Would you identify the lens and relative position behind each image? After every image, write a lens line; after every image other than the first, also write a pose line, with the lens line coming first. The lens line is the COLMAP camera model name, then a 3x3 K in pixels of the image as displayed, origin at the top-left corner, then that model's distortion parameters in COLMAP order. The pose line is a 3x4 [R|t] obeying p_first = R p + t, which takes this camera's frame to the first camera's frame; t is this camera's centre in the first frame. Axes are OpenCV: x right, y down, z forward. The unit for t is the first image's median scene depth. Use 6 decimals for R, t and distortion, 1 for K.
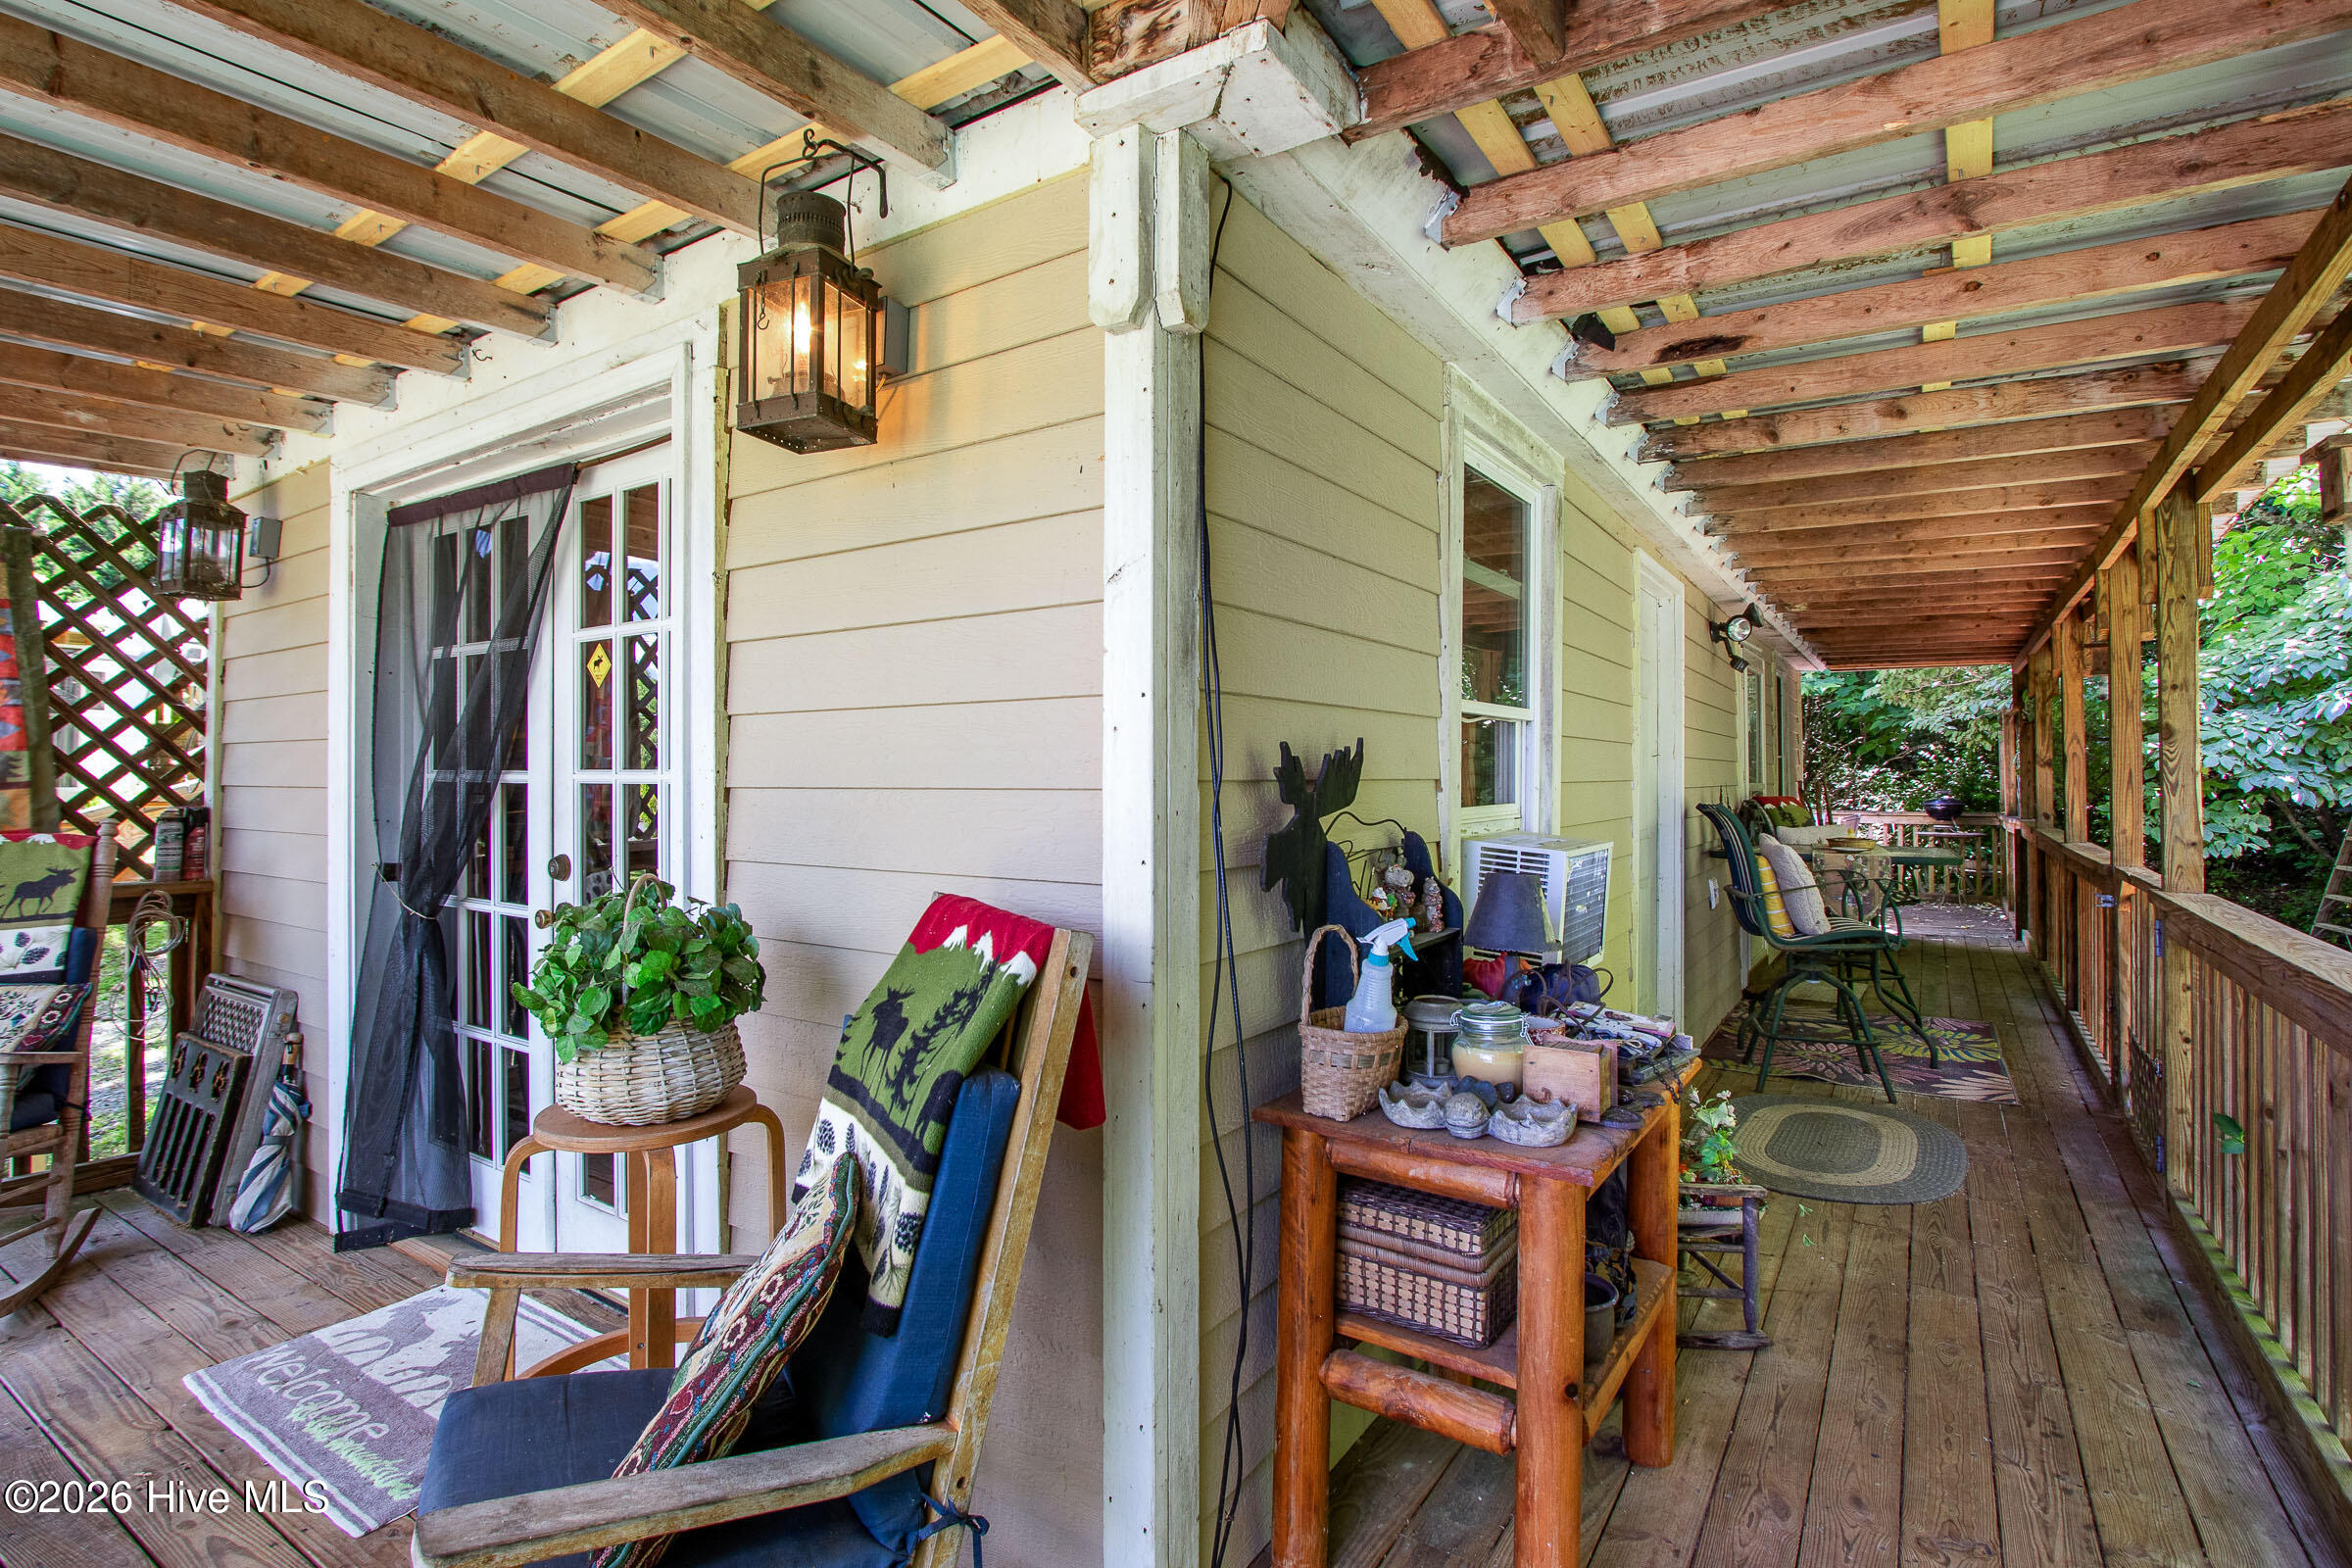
lens RADIAL K [[1142.3, 0, 1174.7], [0, 1142.3, 796.7], [0, 0, 1]] dist [-0.002779, -0.000892]
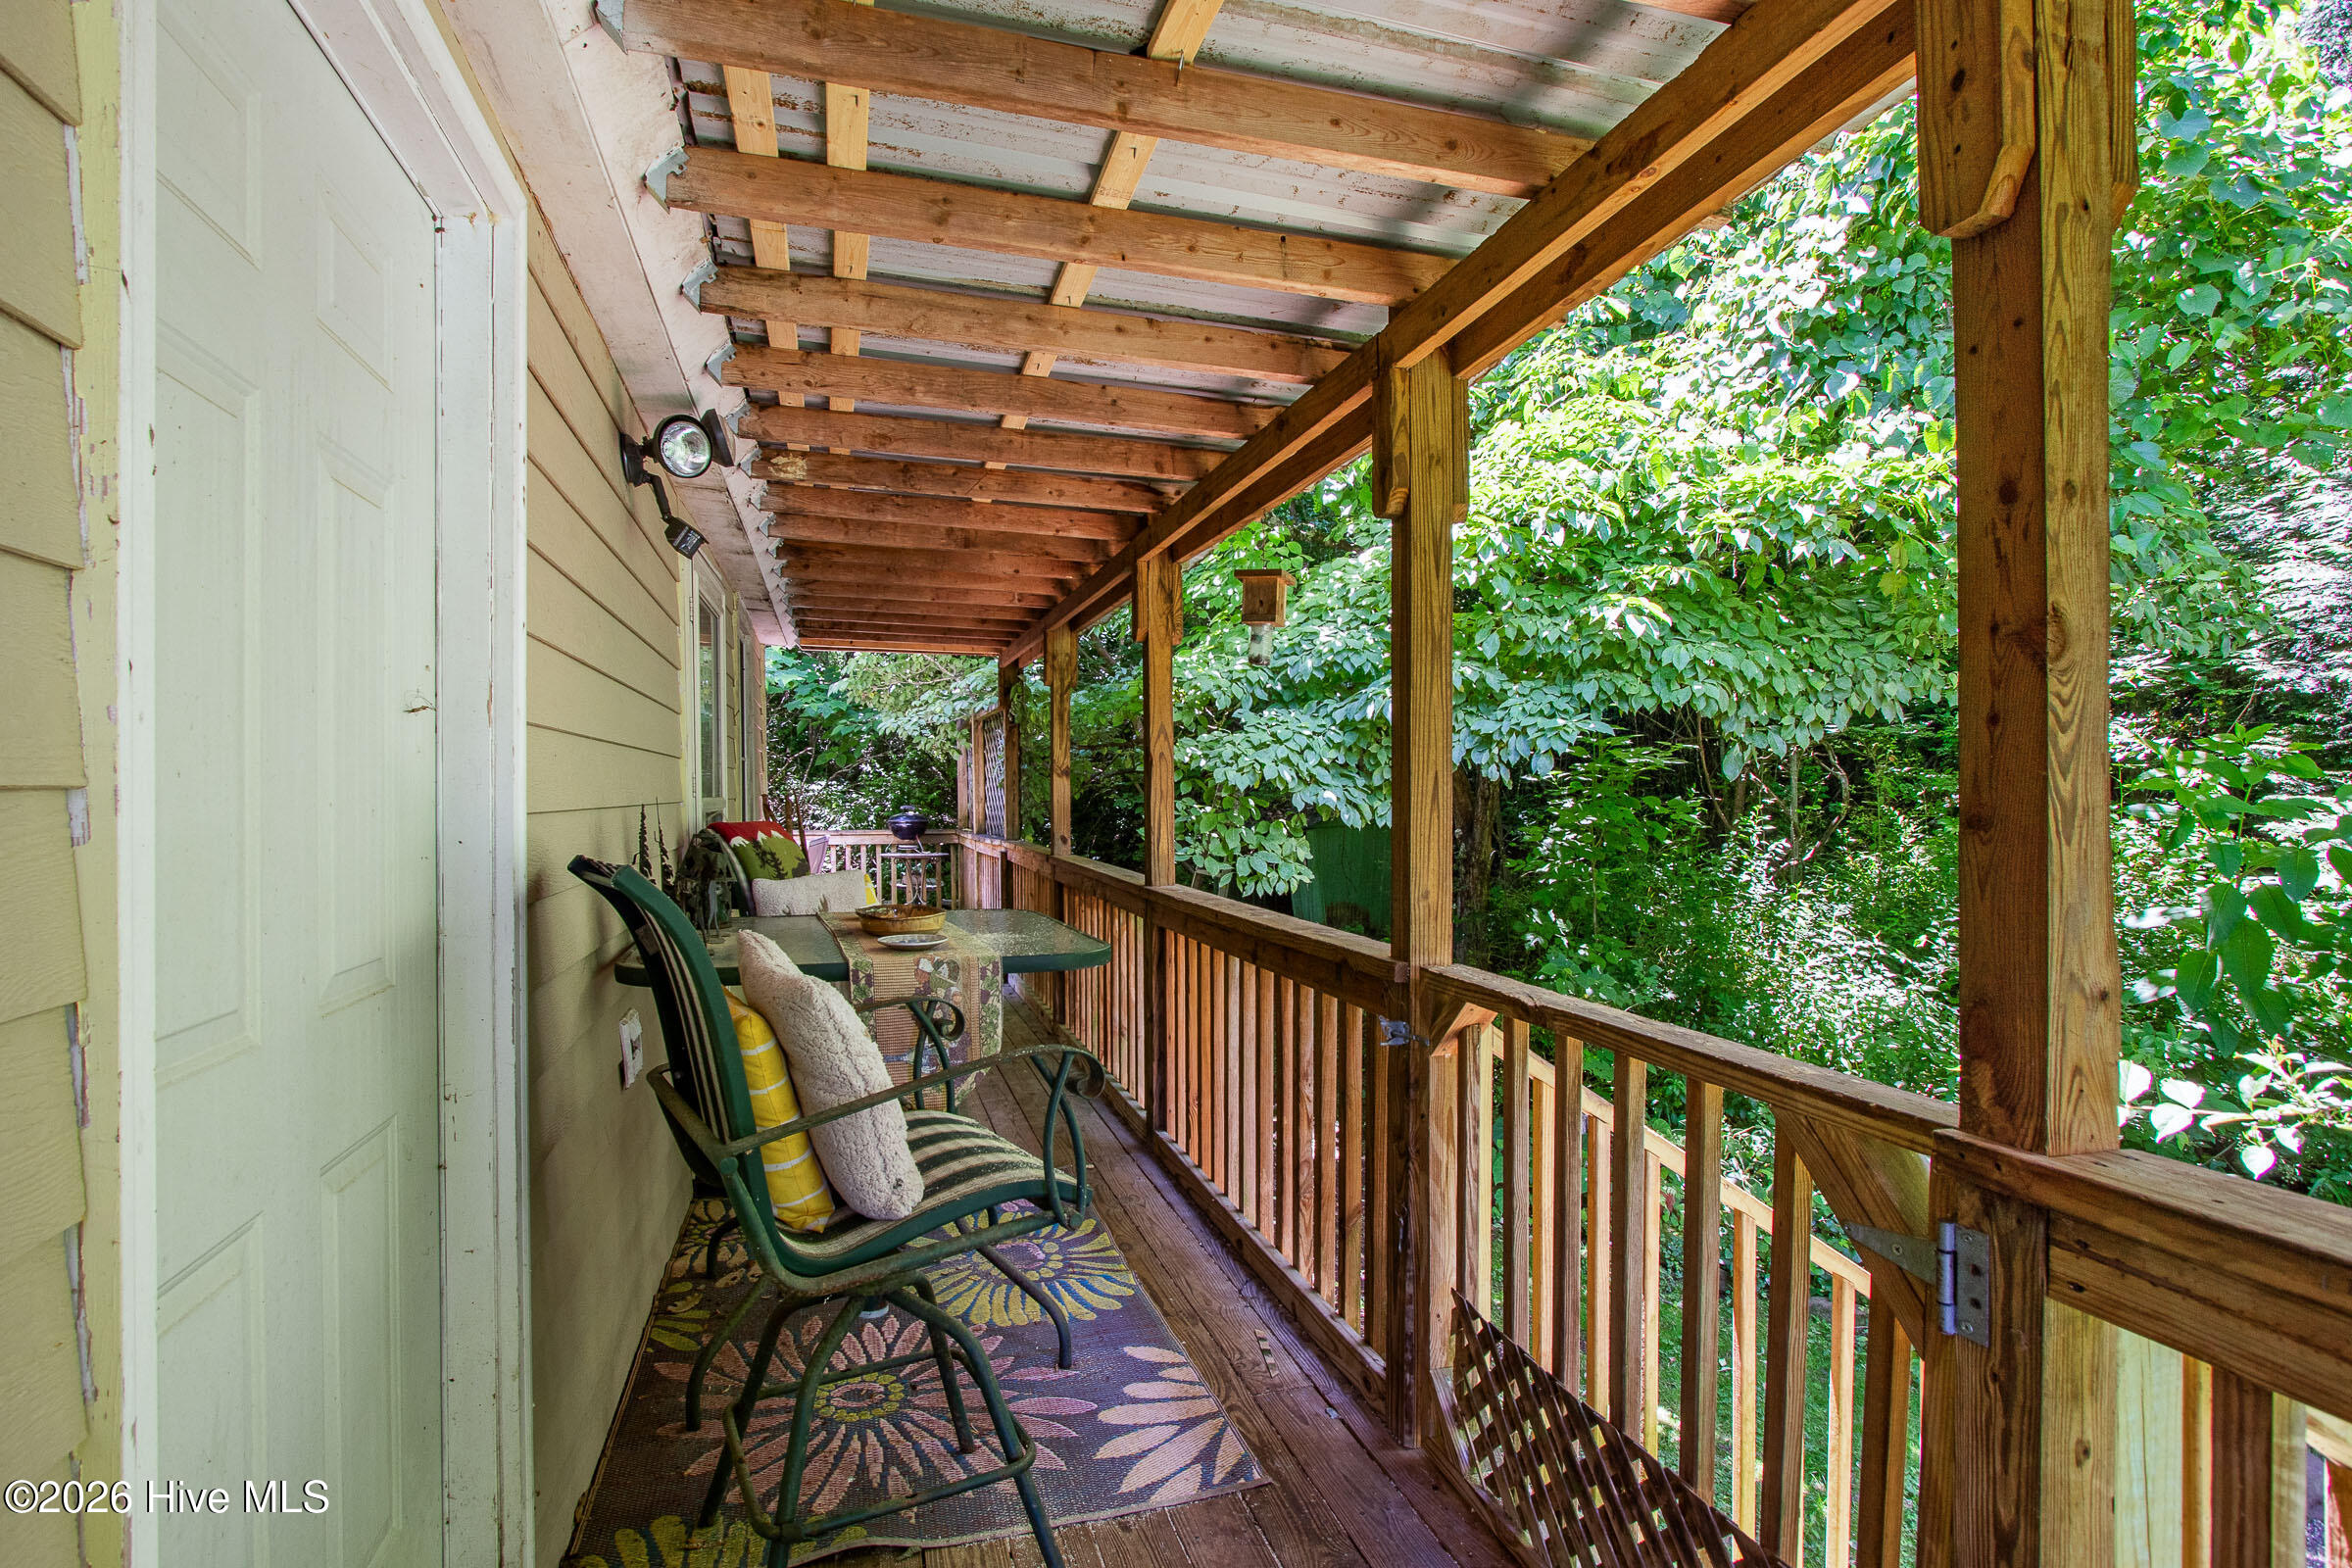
lens RADIAL K [[1126.2, 0, 1133.9], [0, 1126.2, 789.7], [0, 0, 1]] dist [0.003356, -0.002555]
pose [[0.667489, 0.006633, 0.744590, 0.274191], [0.006418, 0.999872, -0.014660, -0.007604], [-0.744592, 0.014564, 0.667361, 0.556073]]
